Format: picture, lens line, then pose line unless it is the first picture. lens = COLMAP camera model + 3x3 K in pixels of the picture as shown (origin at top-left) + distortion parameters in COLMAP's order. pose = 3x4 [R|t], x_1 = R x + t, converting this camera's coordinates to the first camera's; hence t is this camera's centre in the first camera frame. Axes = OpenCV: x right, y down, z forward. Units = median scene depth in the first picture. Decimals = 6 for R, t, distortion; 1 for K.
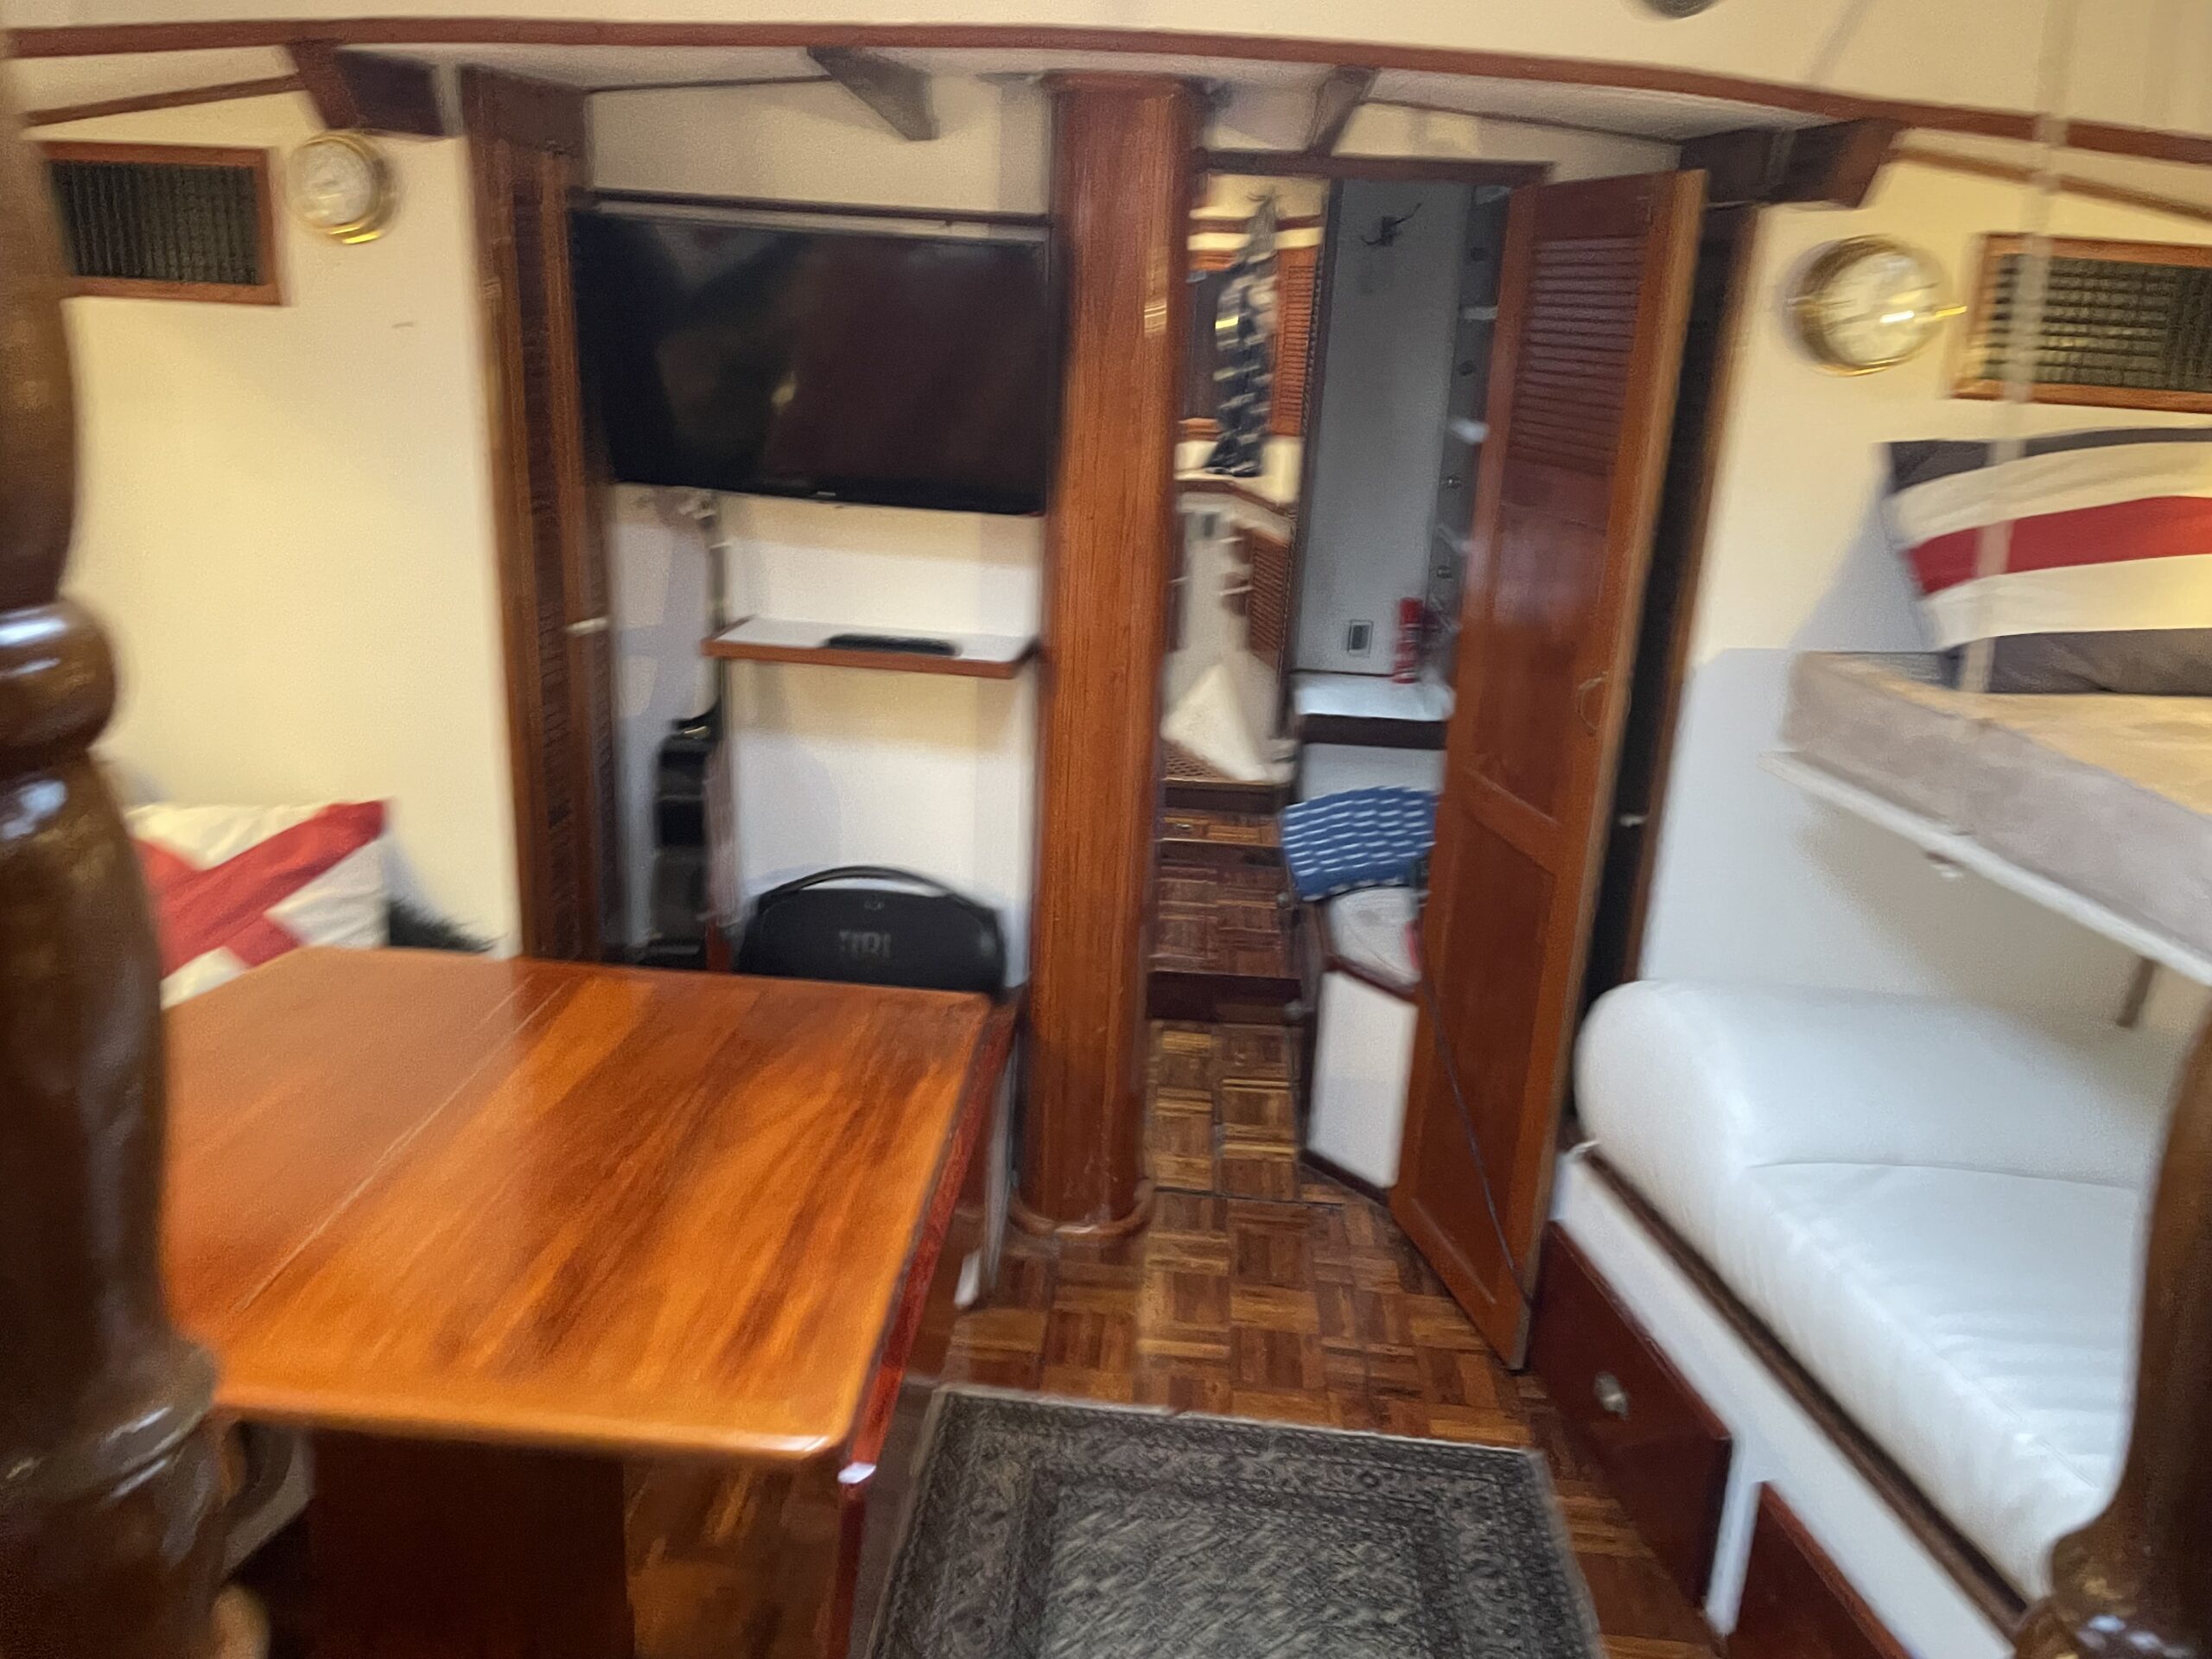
lens RADIAL K [[1661.8, 0, 1102.4], [0, 1661.8, 827.4], [0, 0, 1]] dist [0.076514, -0.094826]
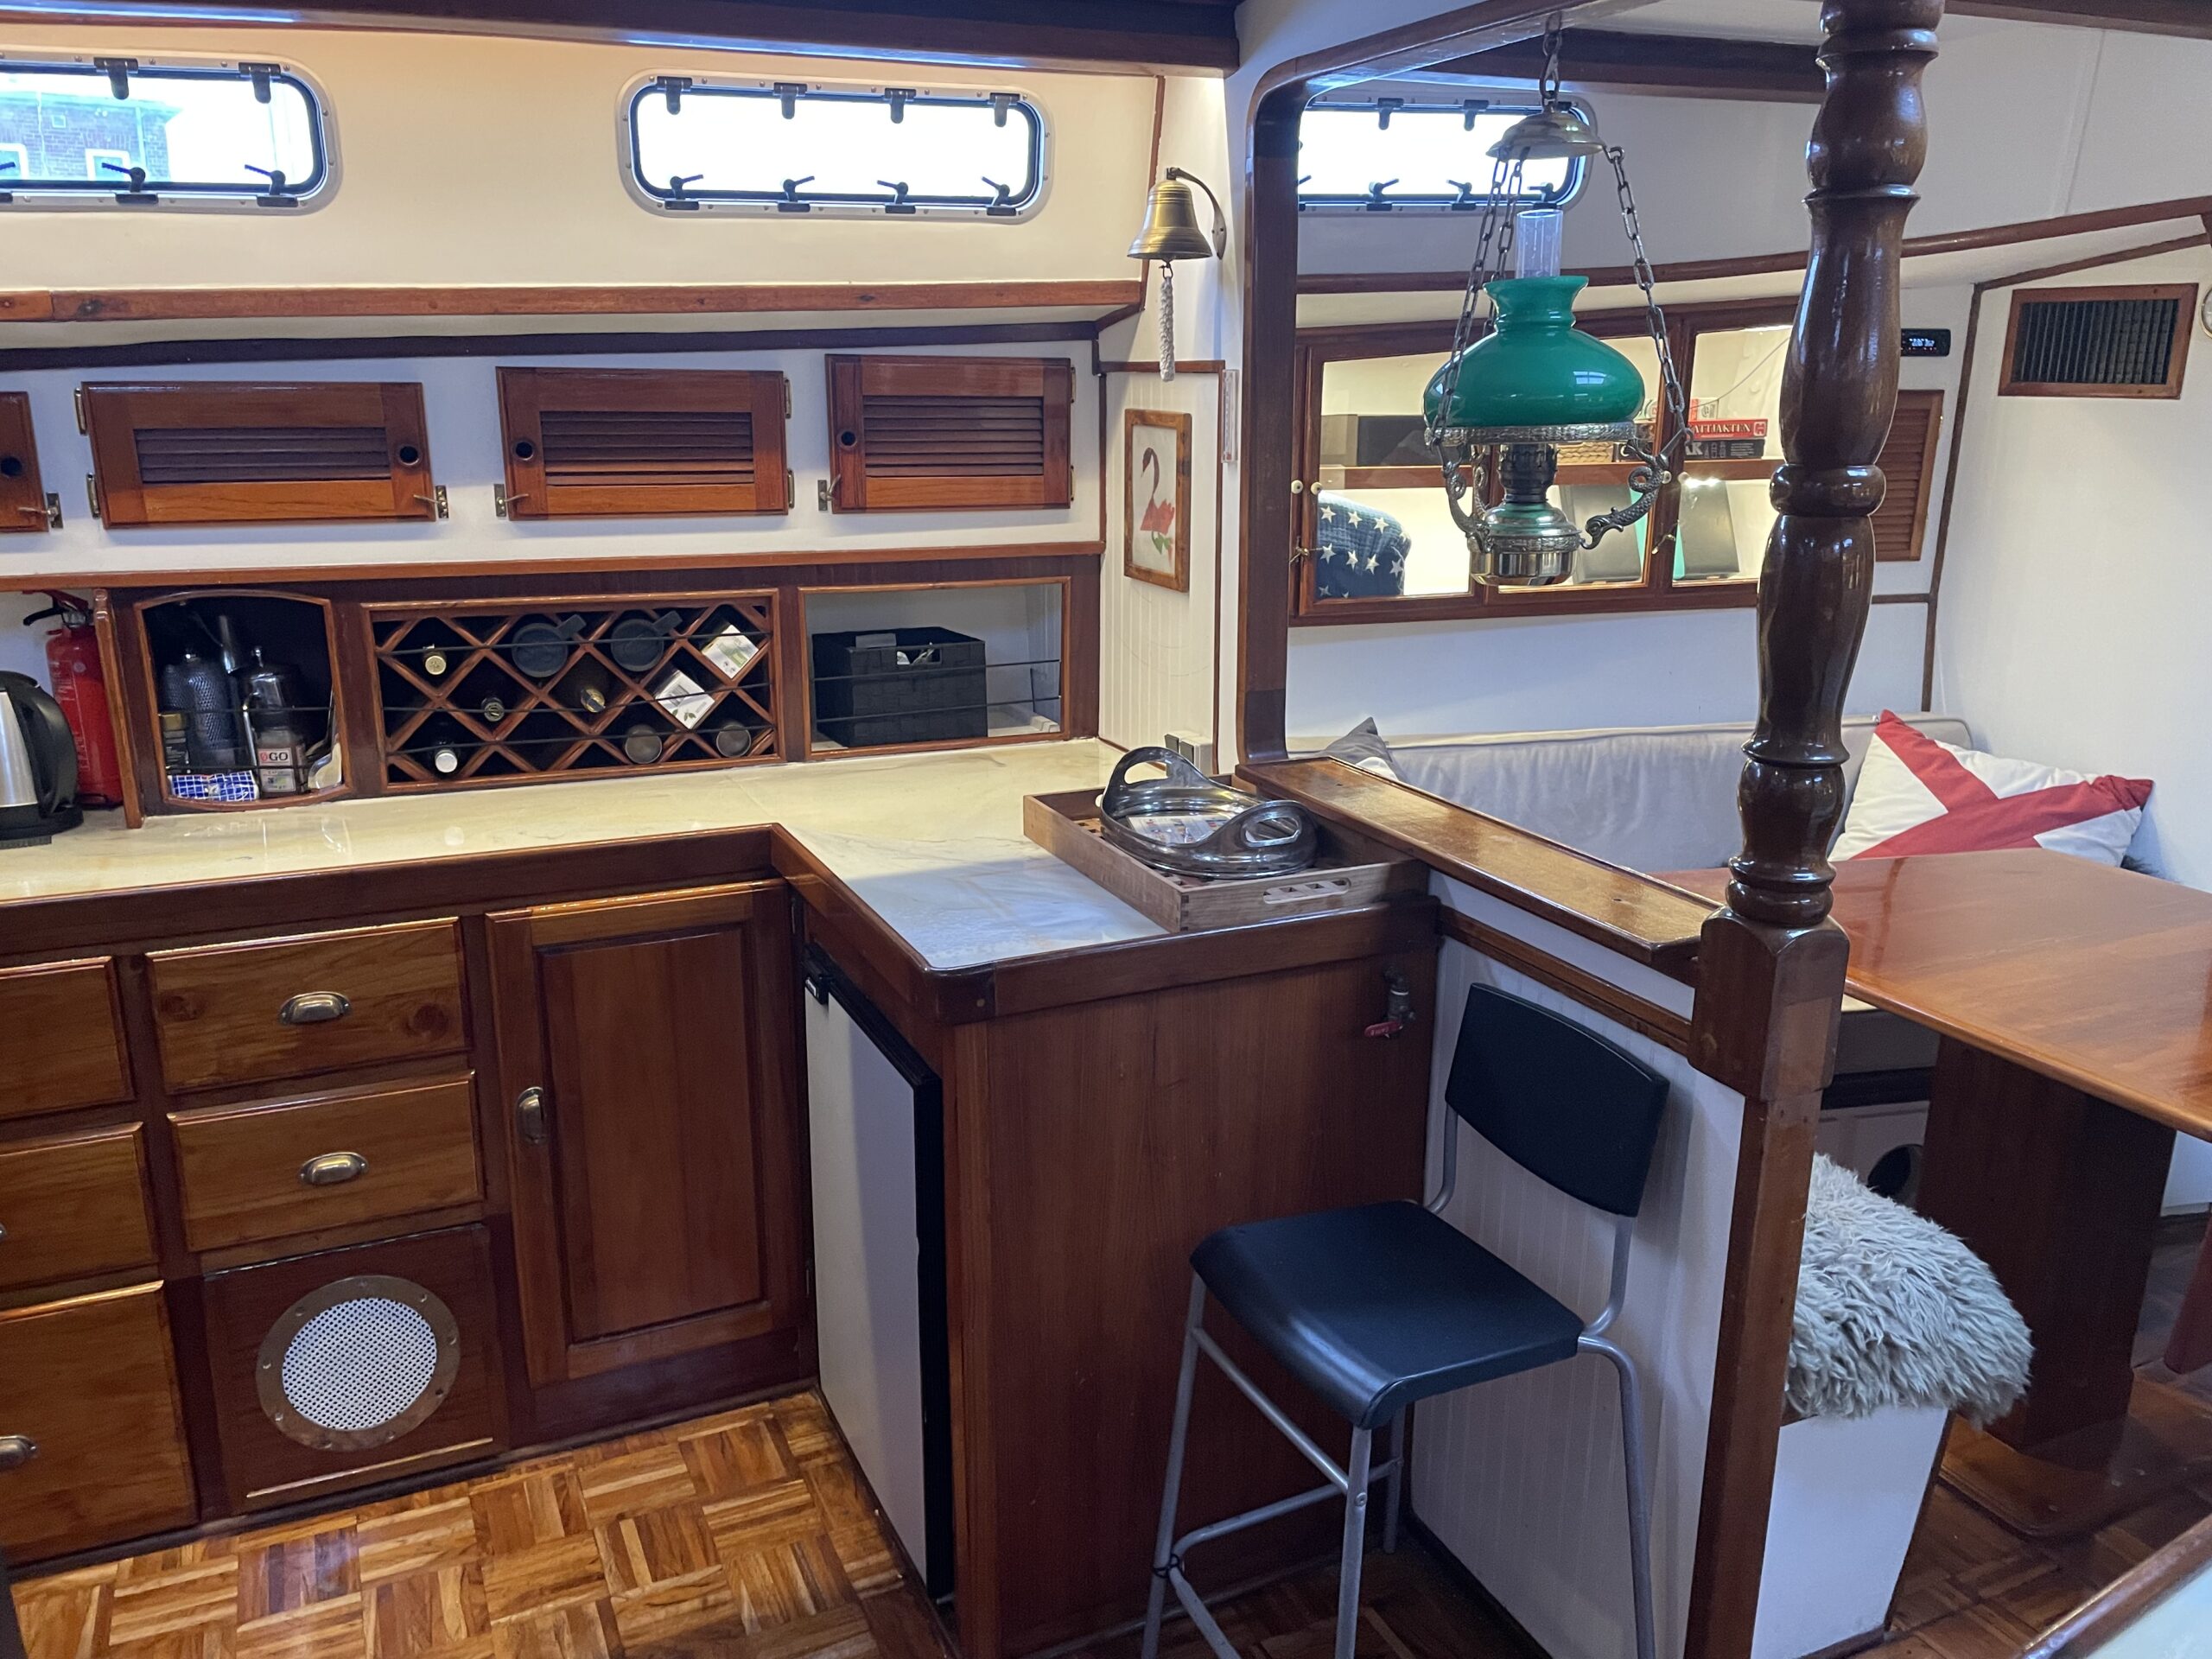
lens RADIAL K [[1661.8, 0, 1109.0], [0, 1661.8, 847.6], [0, 0, 1]] dist [0.076514, -0.094826]
pose [[0.493496, 0.190600, -0.848607, 0.258926], [-0.236566, 0.968323, 0.079917, 0.109813], [0.836958, 0.161313, 0.522953, -0.296284]]
